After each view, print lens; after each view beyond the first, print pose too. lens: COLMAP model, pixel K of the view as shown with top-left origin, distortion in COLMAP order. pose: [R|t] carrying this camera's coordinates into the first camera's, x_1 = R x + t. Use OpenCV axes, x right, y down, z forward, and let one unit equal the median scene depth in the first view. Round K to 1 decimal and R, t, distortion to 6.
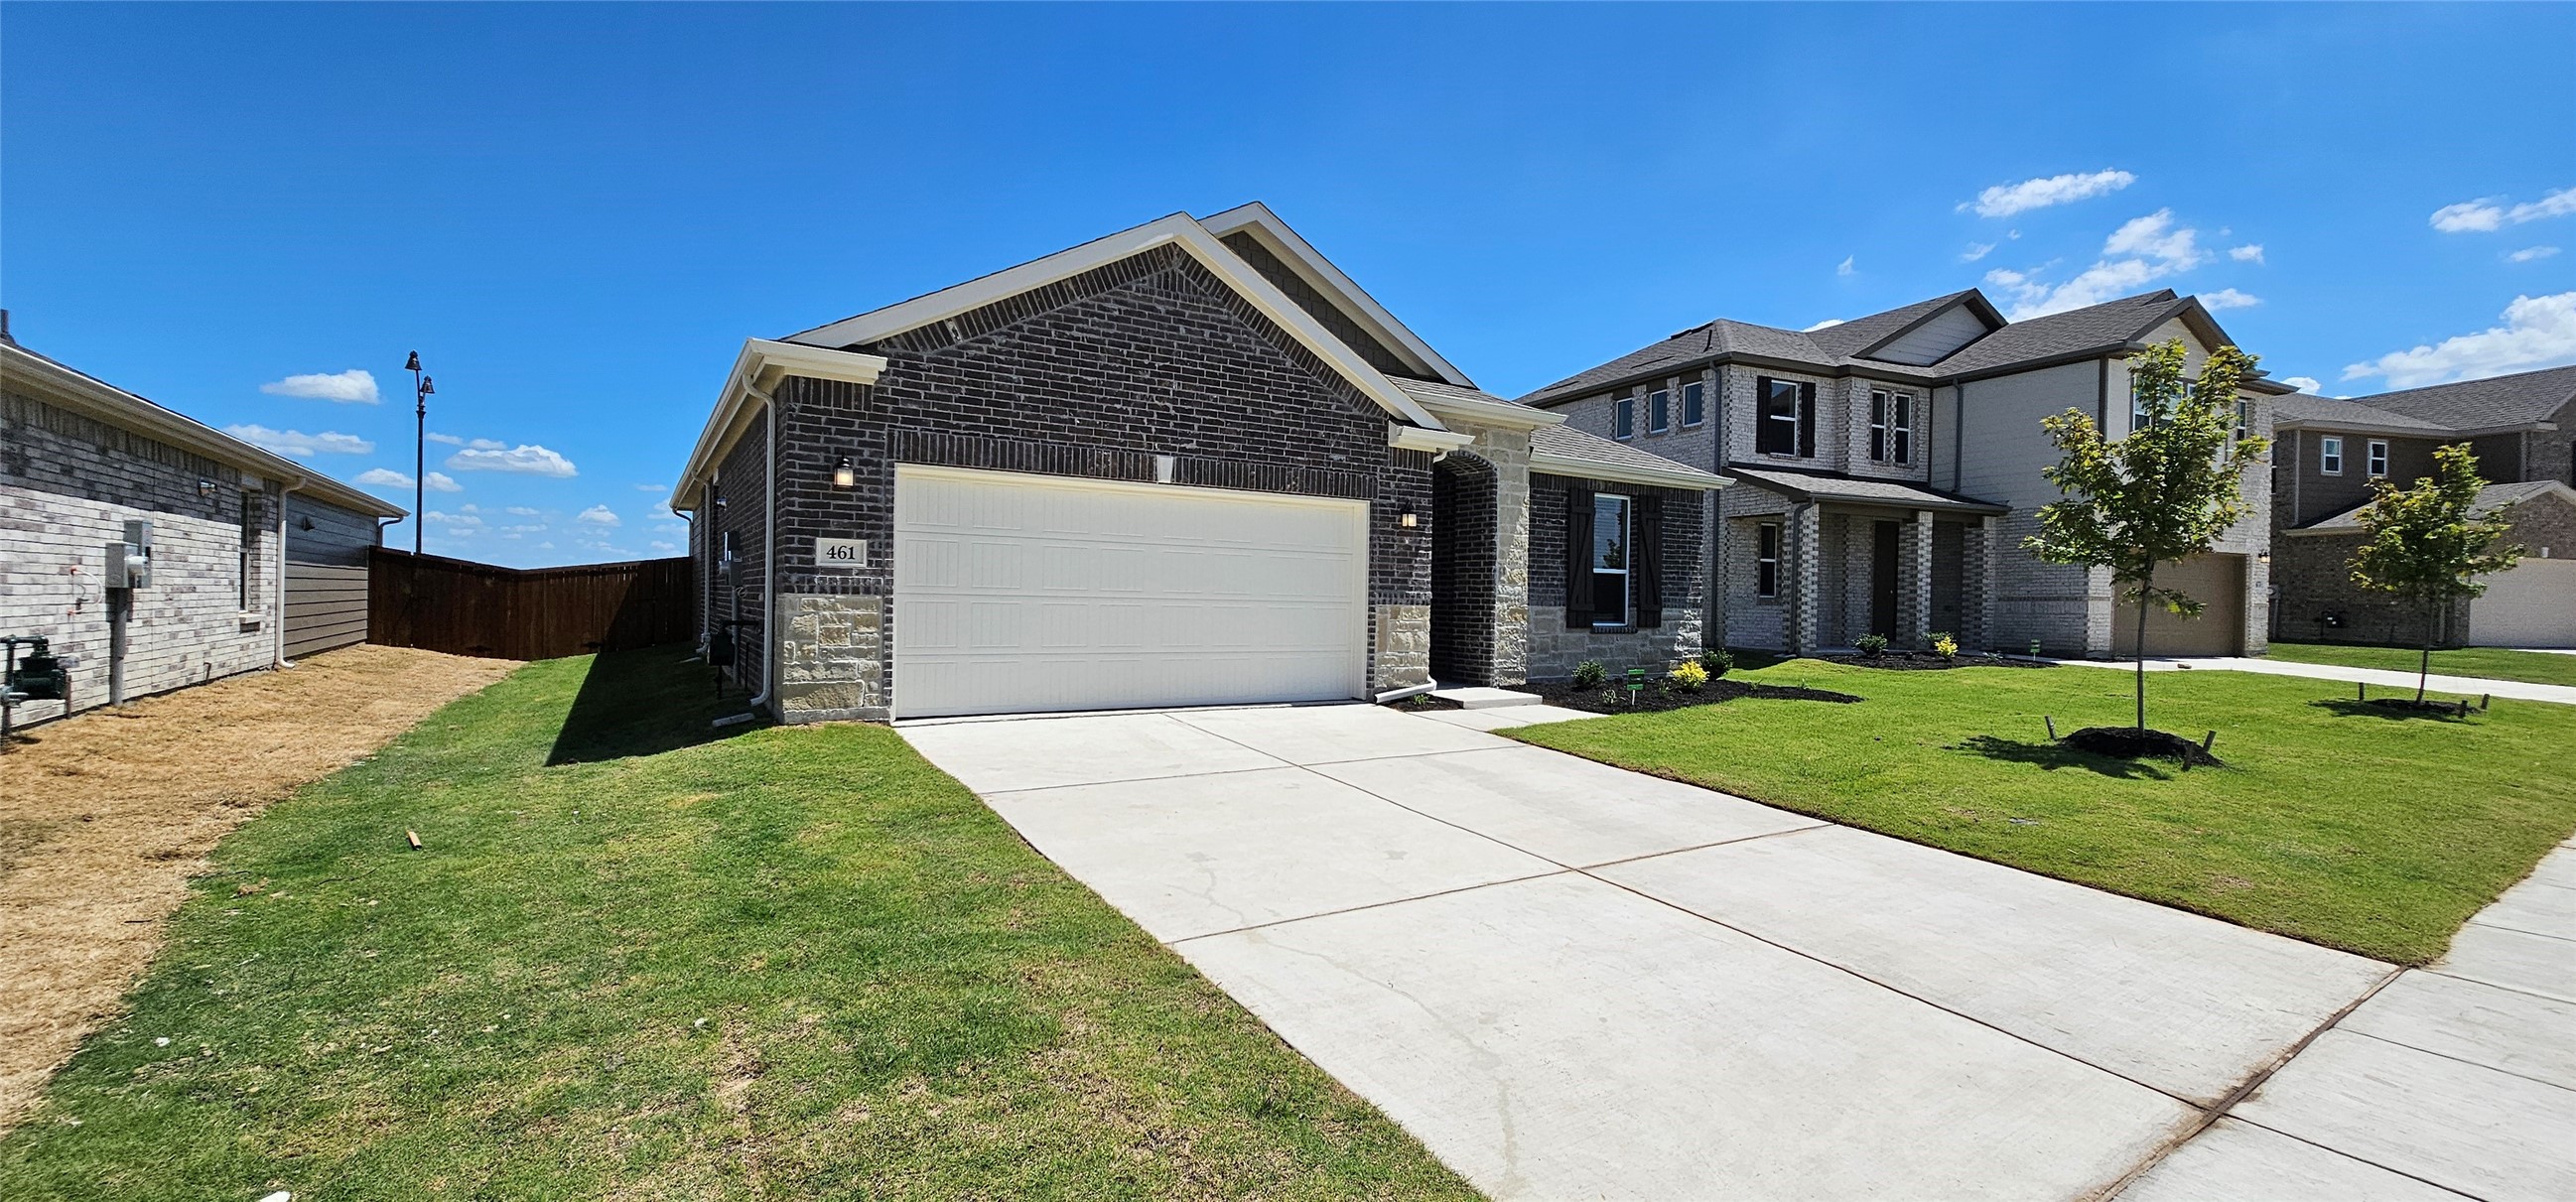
lens RADIAL K [[1047.7, 0, 1290.6], [0, 1047.7, 607.5], [0, 0, 1]] dist [0.000133, 0.000354]
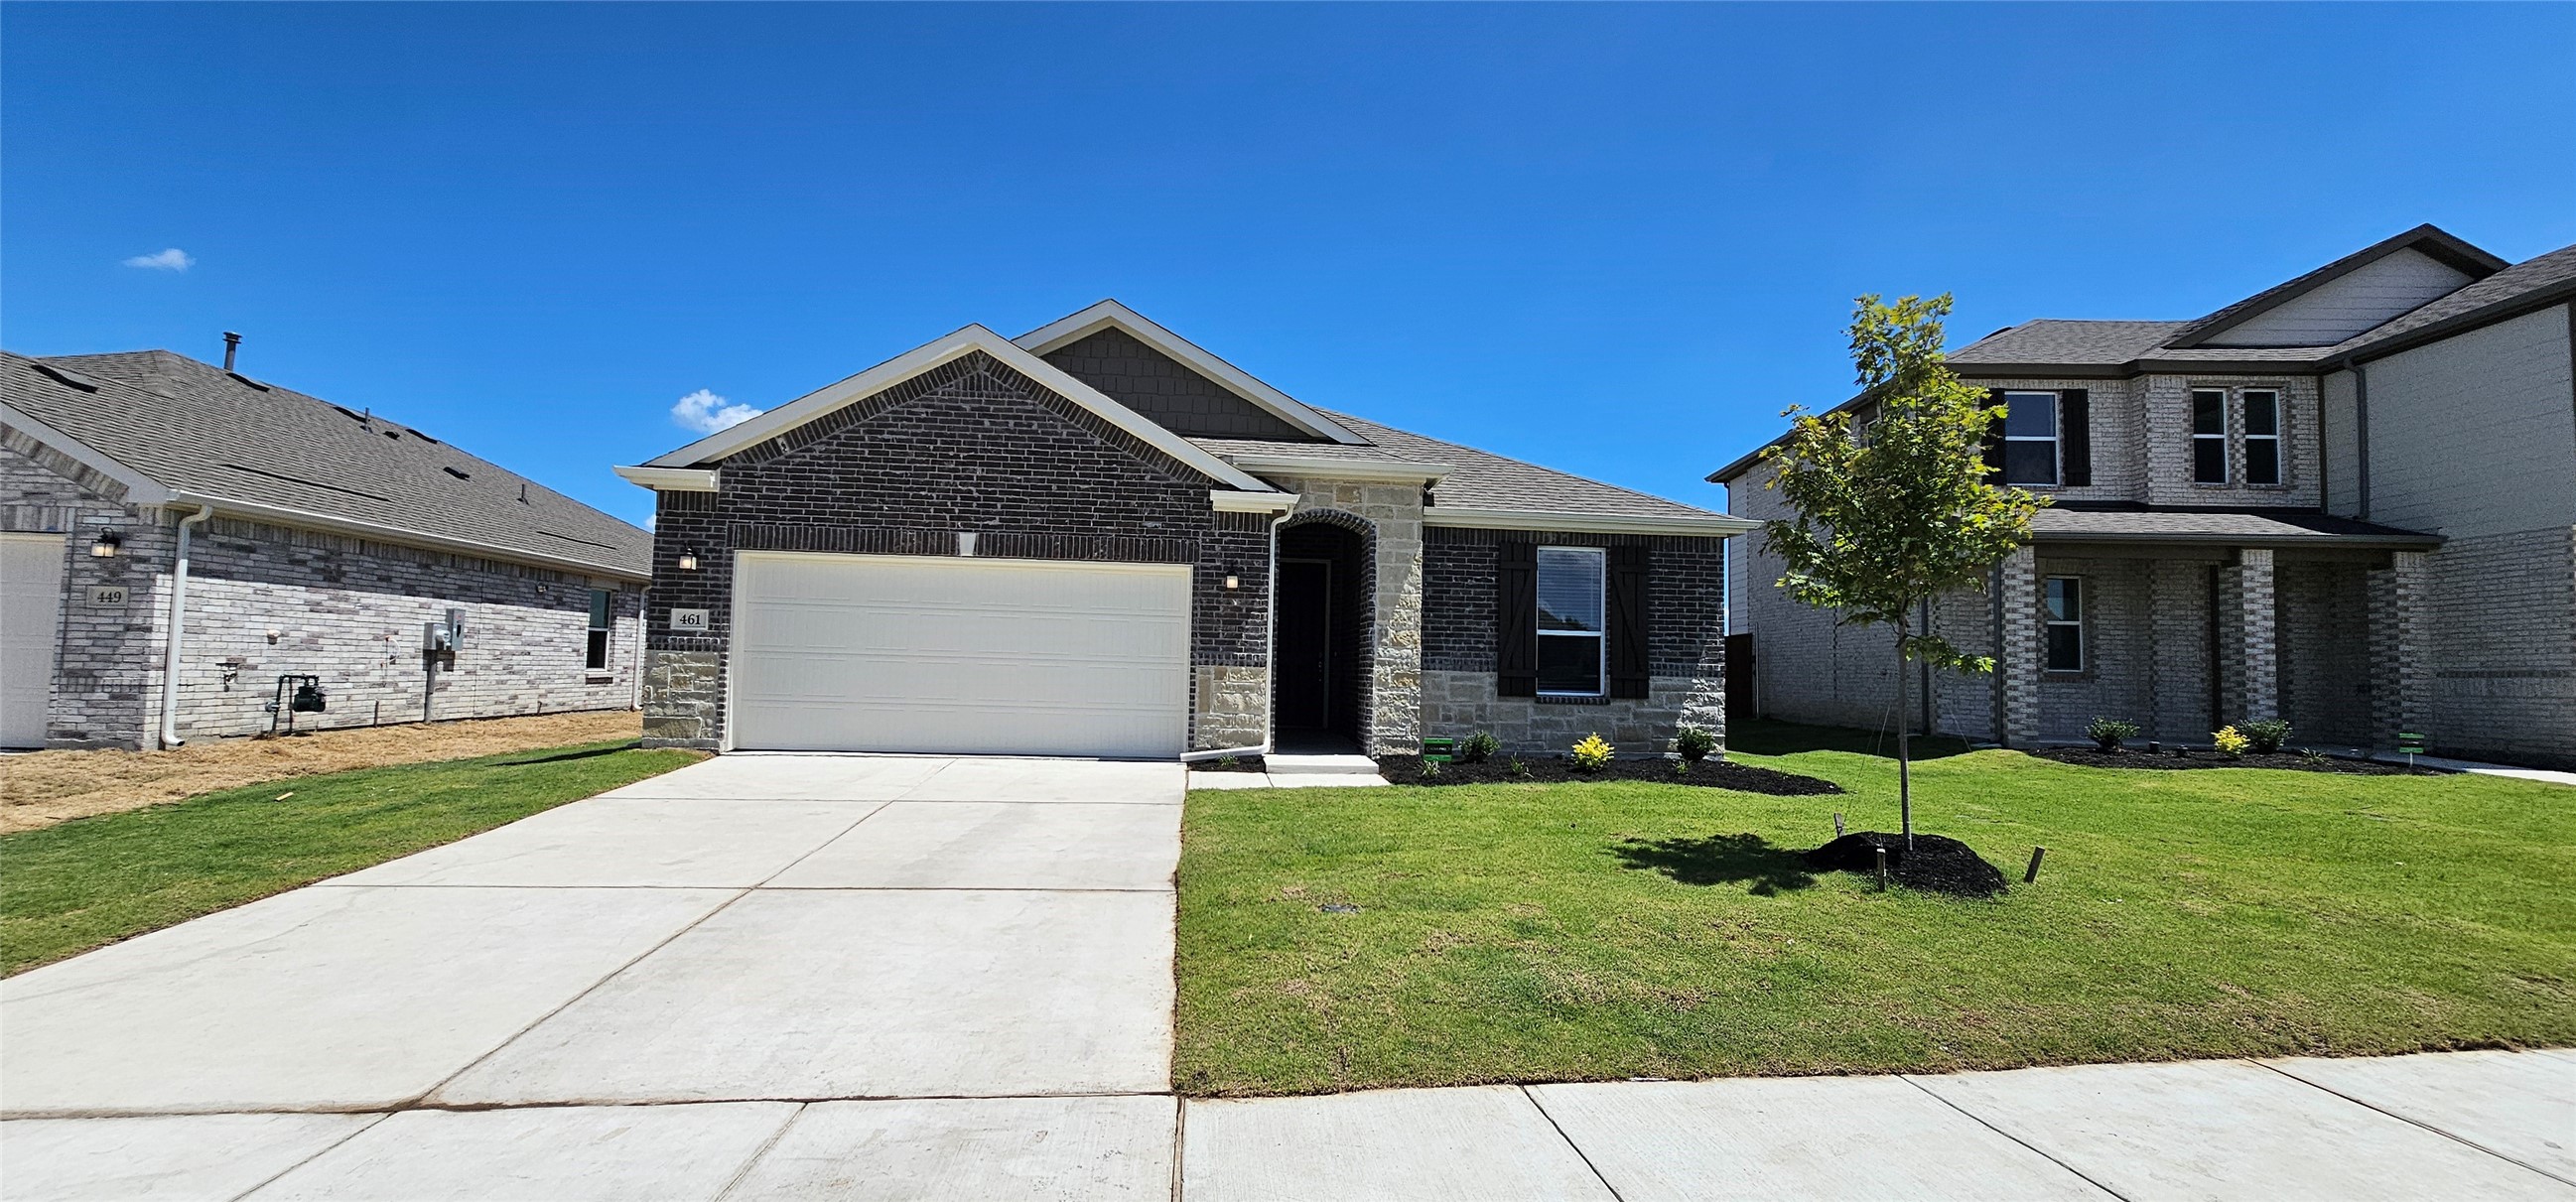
lens RADIAL K [[1047.7, 0, 1290.6], [0, 1047.7, 607.5], [0, 0, 1]] dist [0.000133, 0.000354]
pose [[0.885881, -0.024266, -0.463278, 0.629966], [-0.012778, 0.996976, -0.076656, 0.017865], [0.463737, 0.073828, 0.882892, 0.136421]]
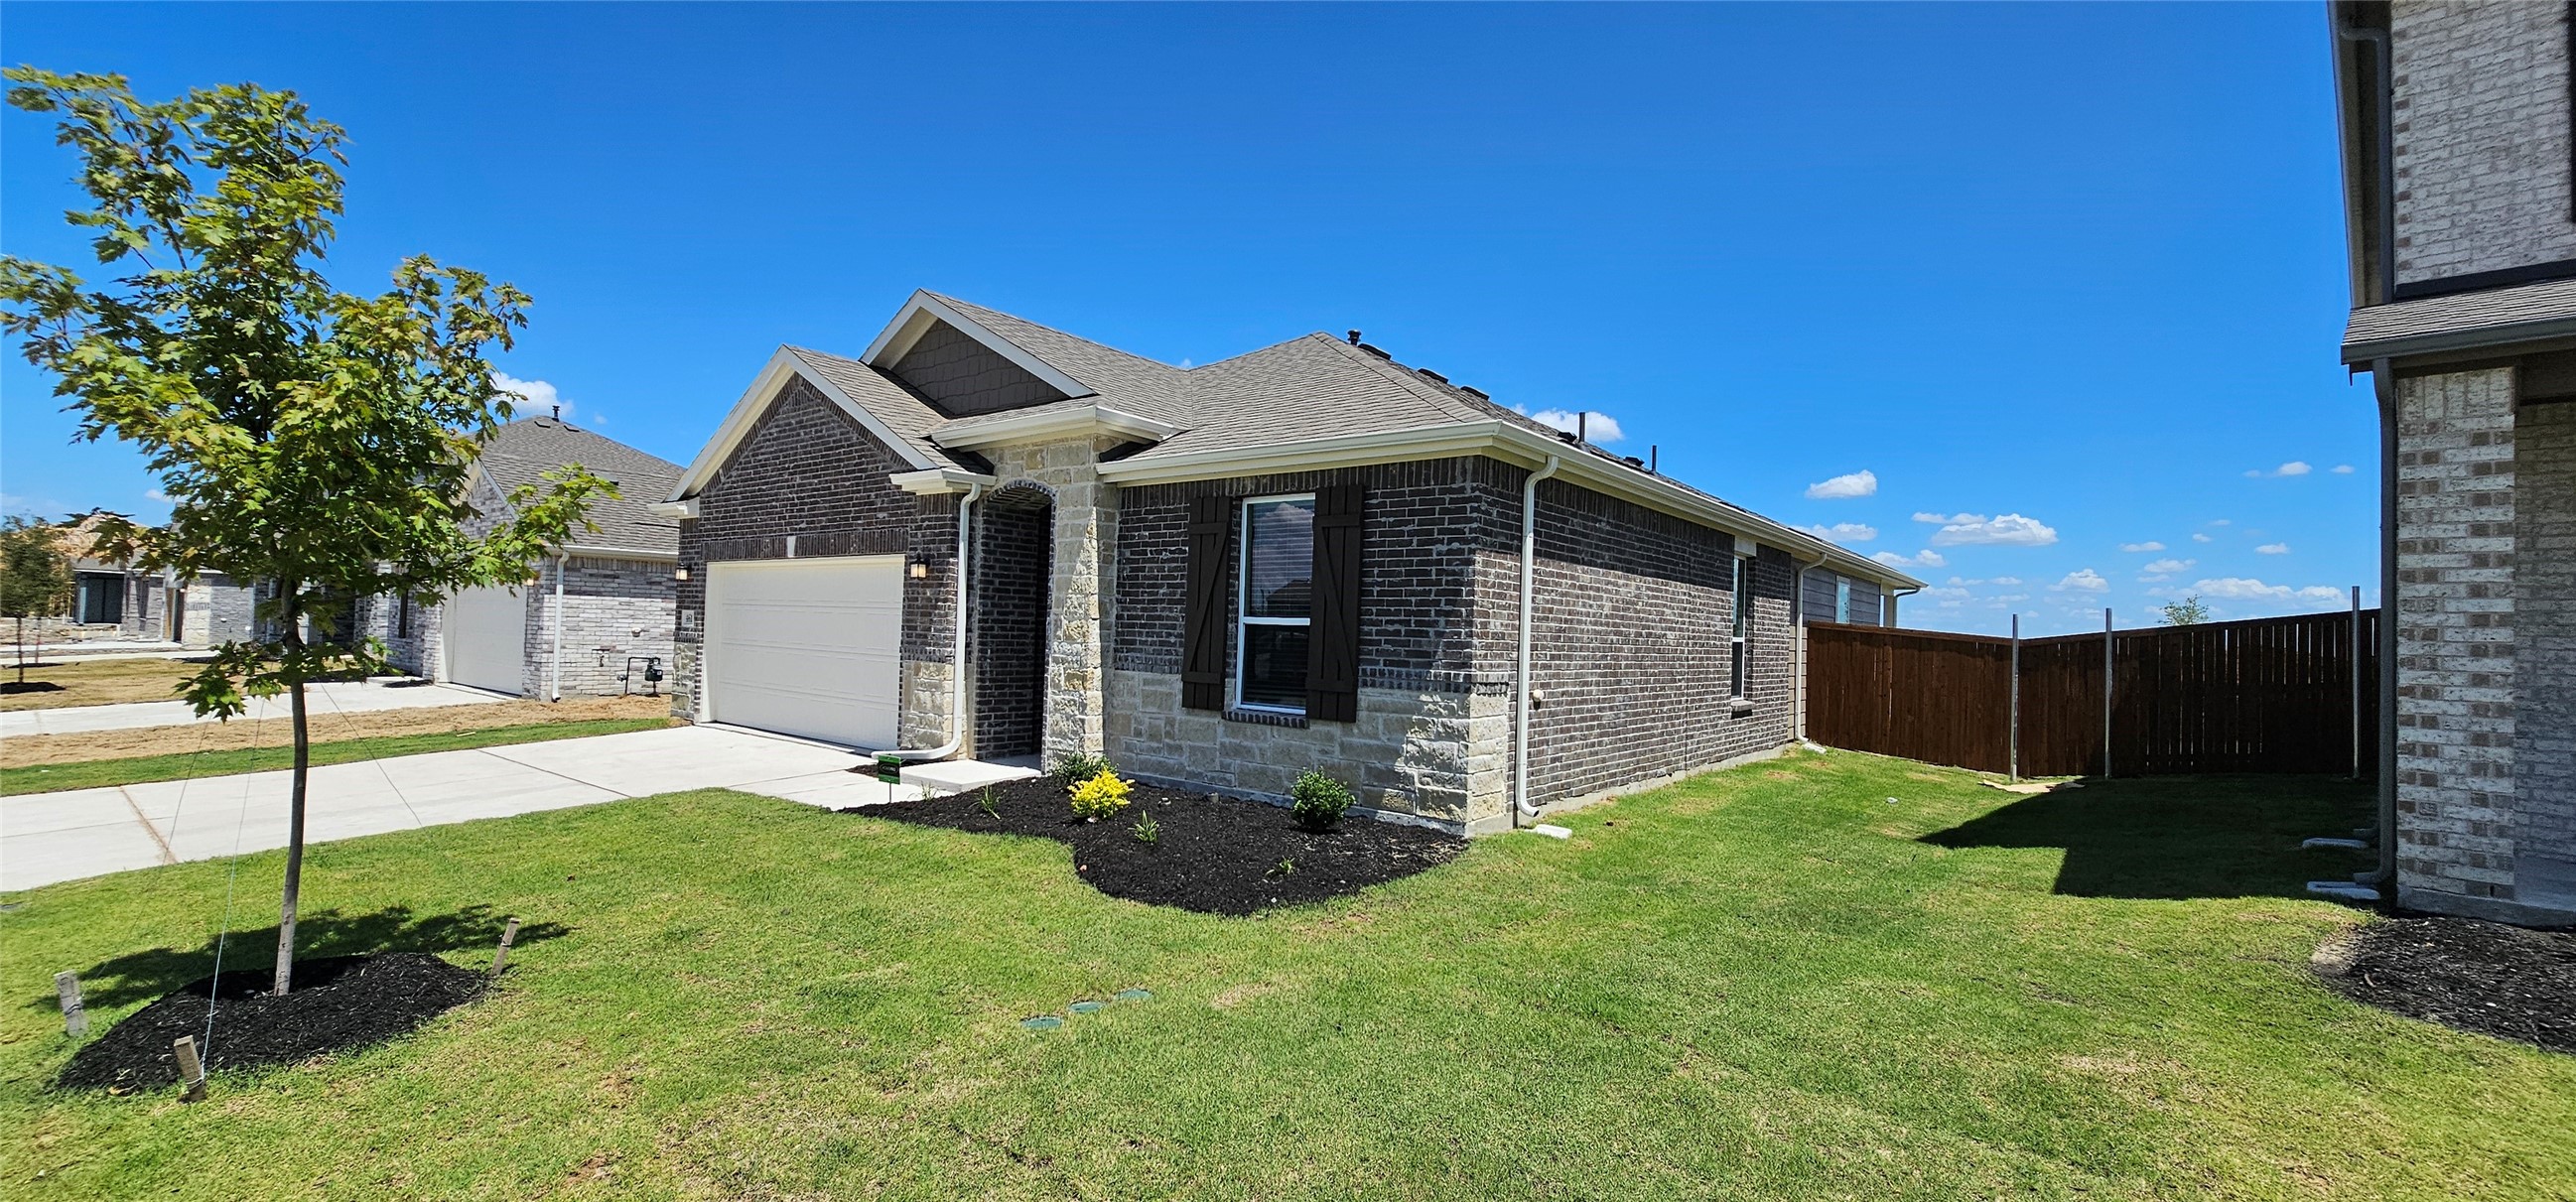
lens RADIAL K [[1050.1, 0, 1287.0], [0, 1050.1, 605.1], [0, 0, 1]] dist [0.001810, 0.000977]
pose [[0.323808, -0.031451, -0.945600, 1.103558], [-0.032071, 0.998508, -0.044193, -0.021916], [0.945579, 0.044636, 0.322316, 1.009557]]
